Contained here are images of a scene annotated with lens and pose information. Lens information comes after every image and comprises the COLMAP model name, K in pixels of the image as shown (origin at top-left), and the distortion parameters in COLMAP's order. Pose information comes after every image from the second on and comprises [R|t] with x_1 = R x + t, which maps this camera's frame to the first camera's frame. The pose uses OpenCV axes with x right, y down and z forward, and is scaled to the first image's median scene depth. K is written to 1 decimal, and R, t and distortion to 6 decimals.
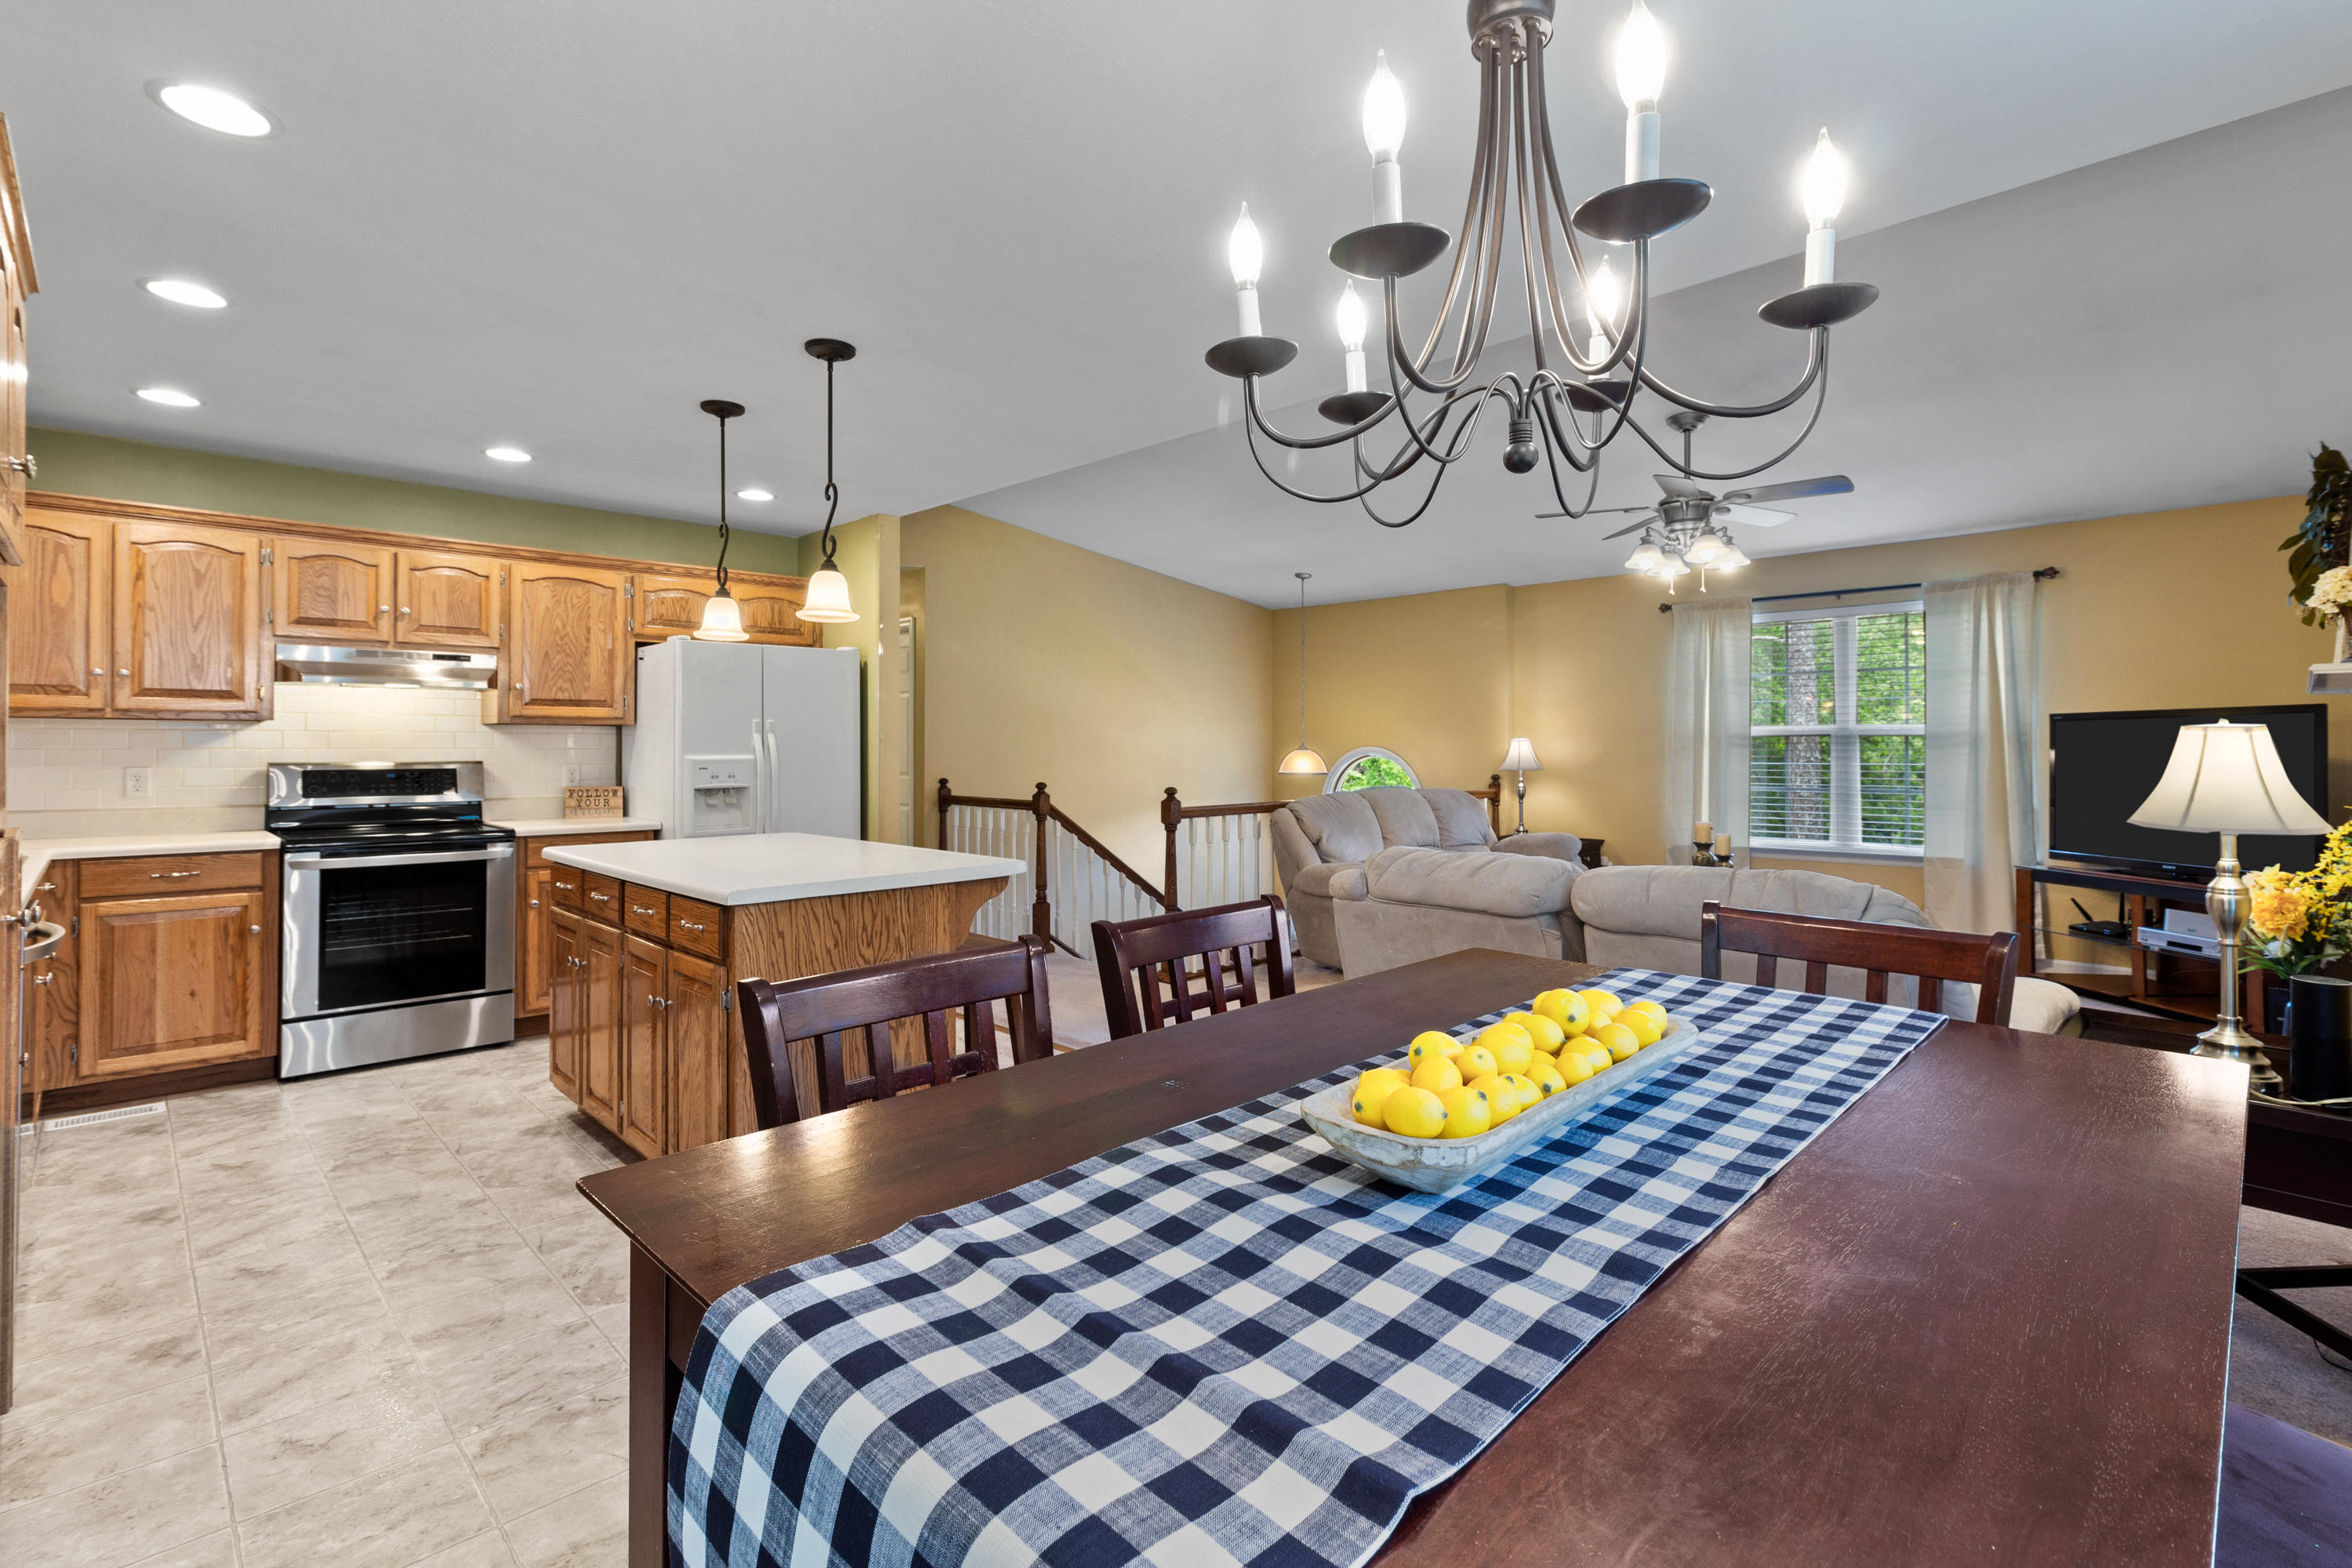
lens RADIAL K [[1079.4, 0, 1181.3], [0, 1079.4, 735.6], [0, 0, 1]] dist [0.001169, 0.000248]
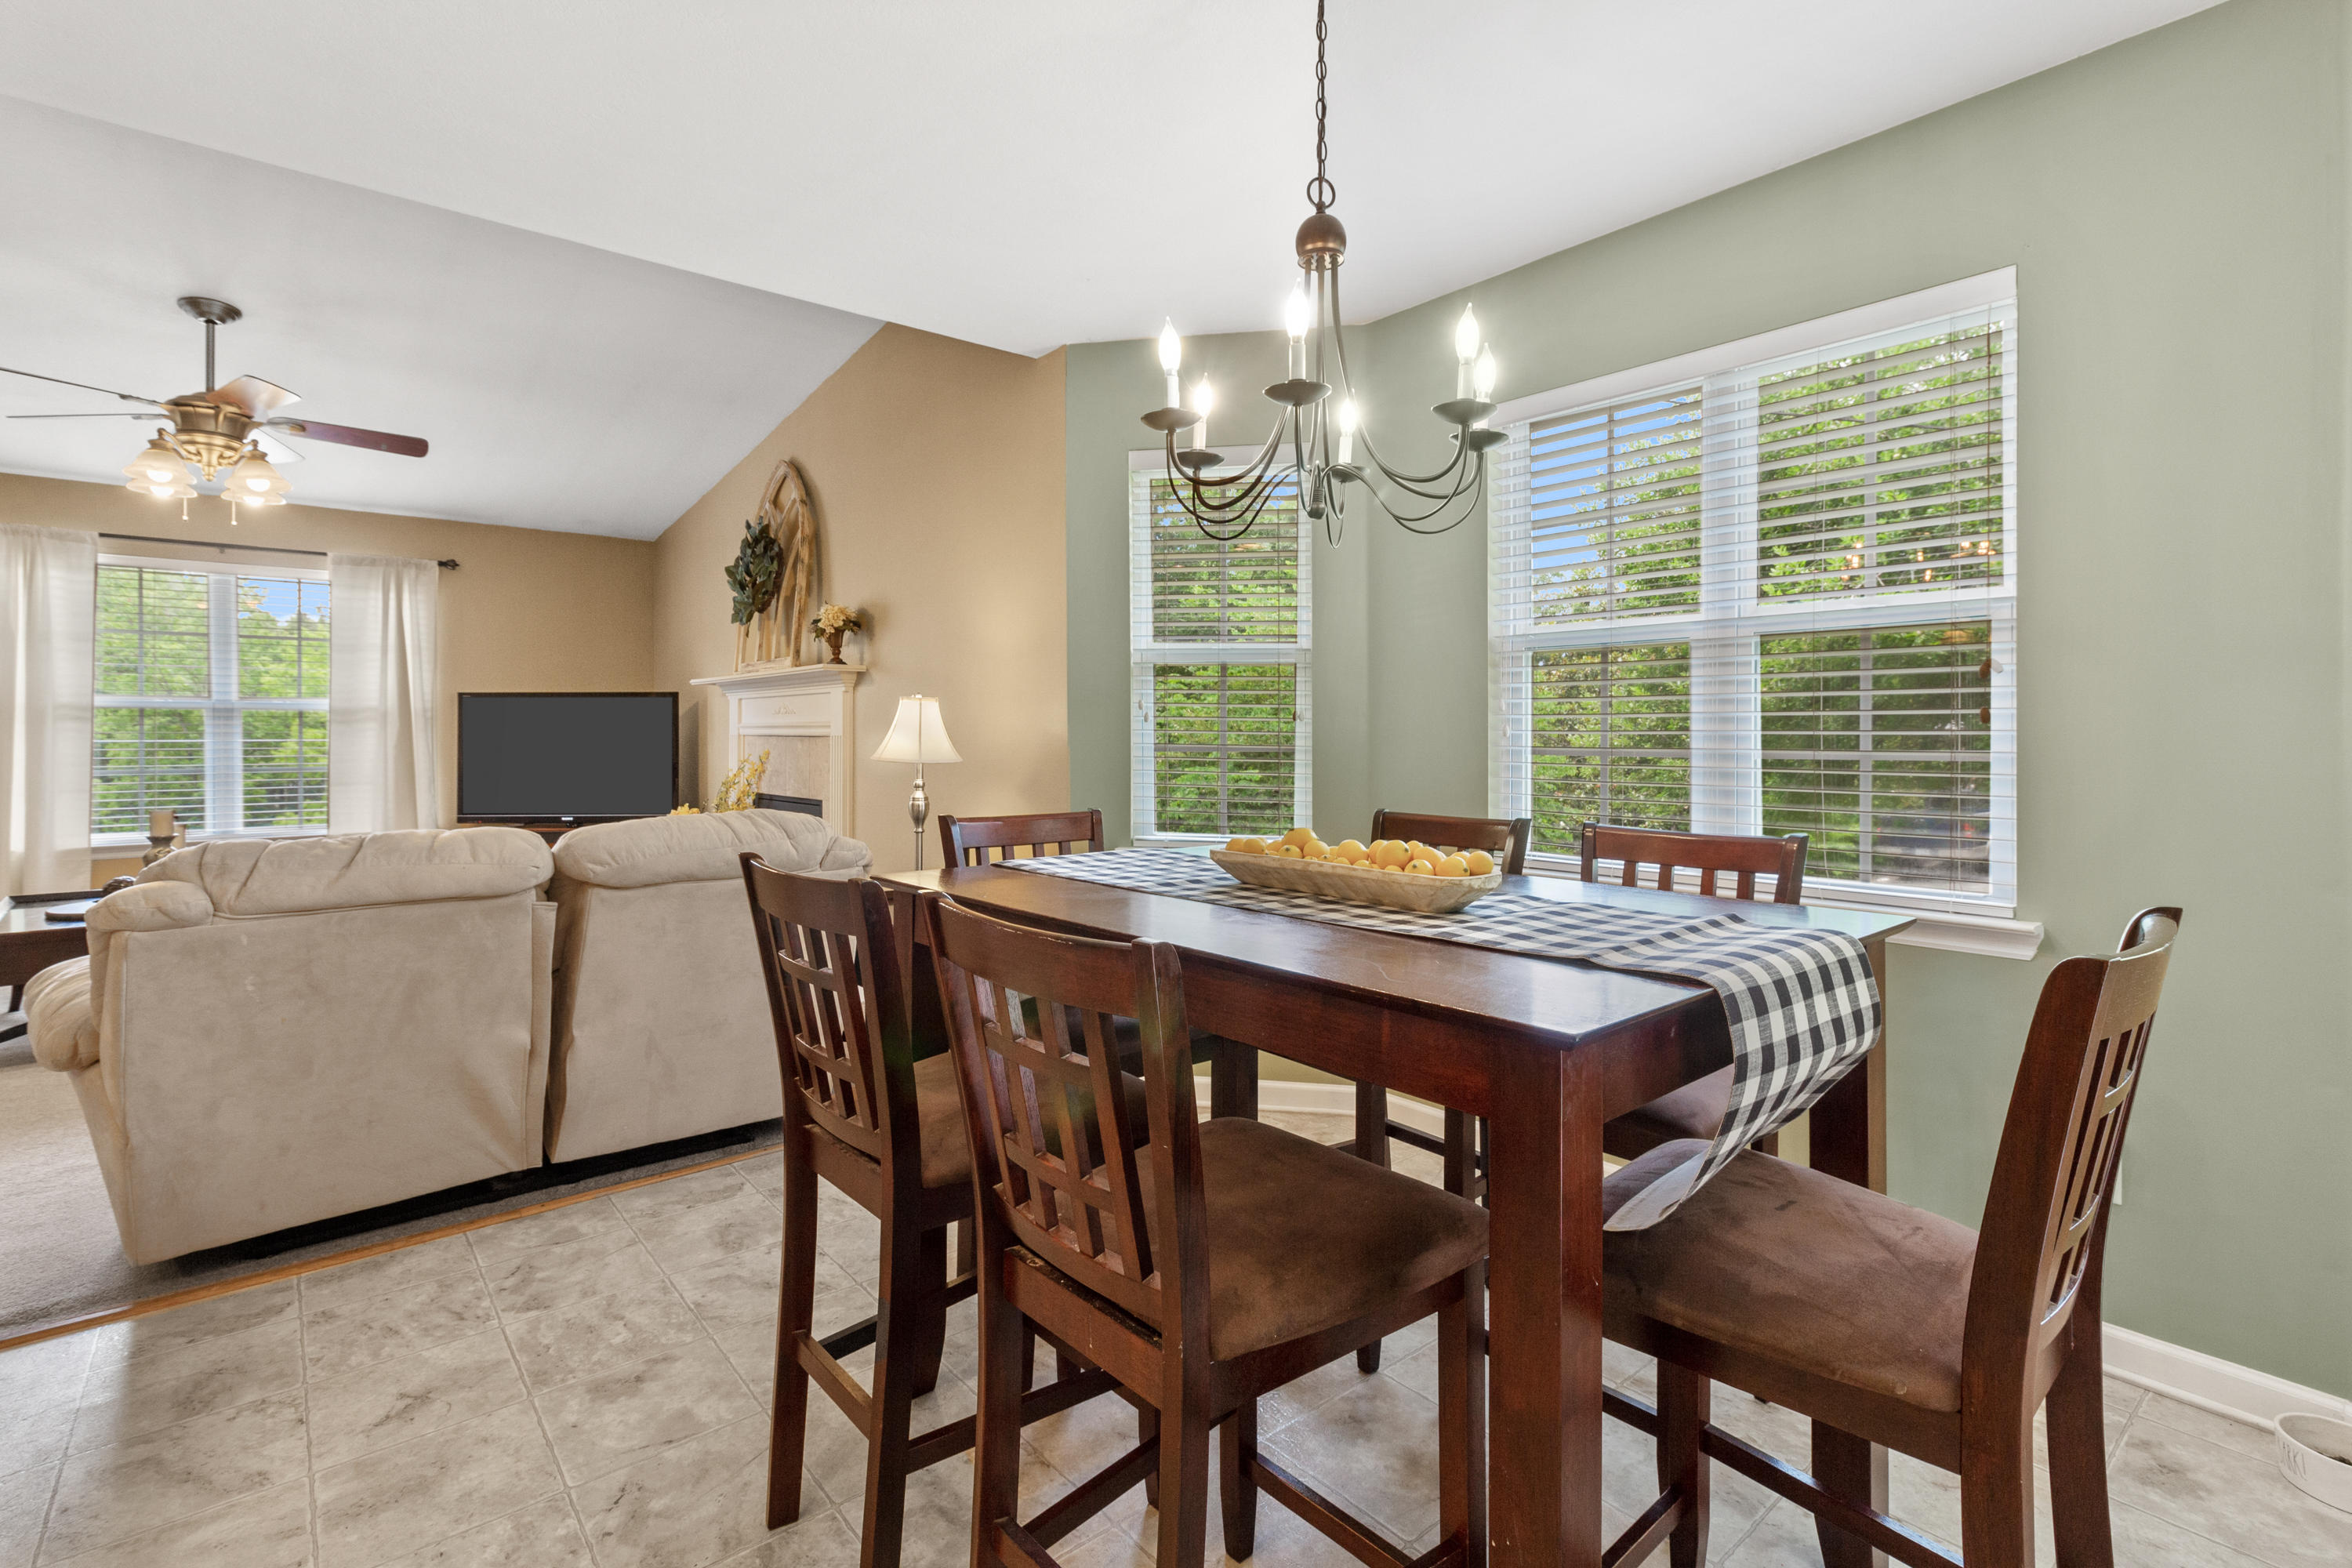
lens RADIAL K [[1071.0, 0, 1169.0], [0, 1071.0, 738.5], [0, 0, 1]] dist [0.003842, 0.000426]
pose [[0.074639, -0.003648, 0.997204, -0.300914], [-0.010384, 0.999936, 0.004436, 0.018706], [-0.997157, -0.010686, 0.074597, 0.244639]]
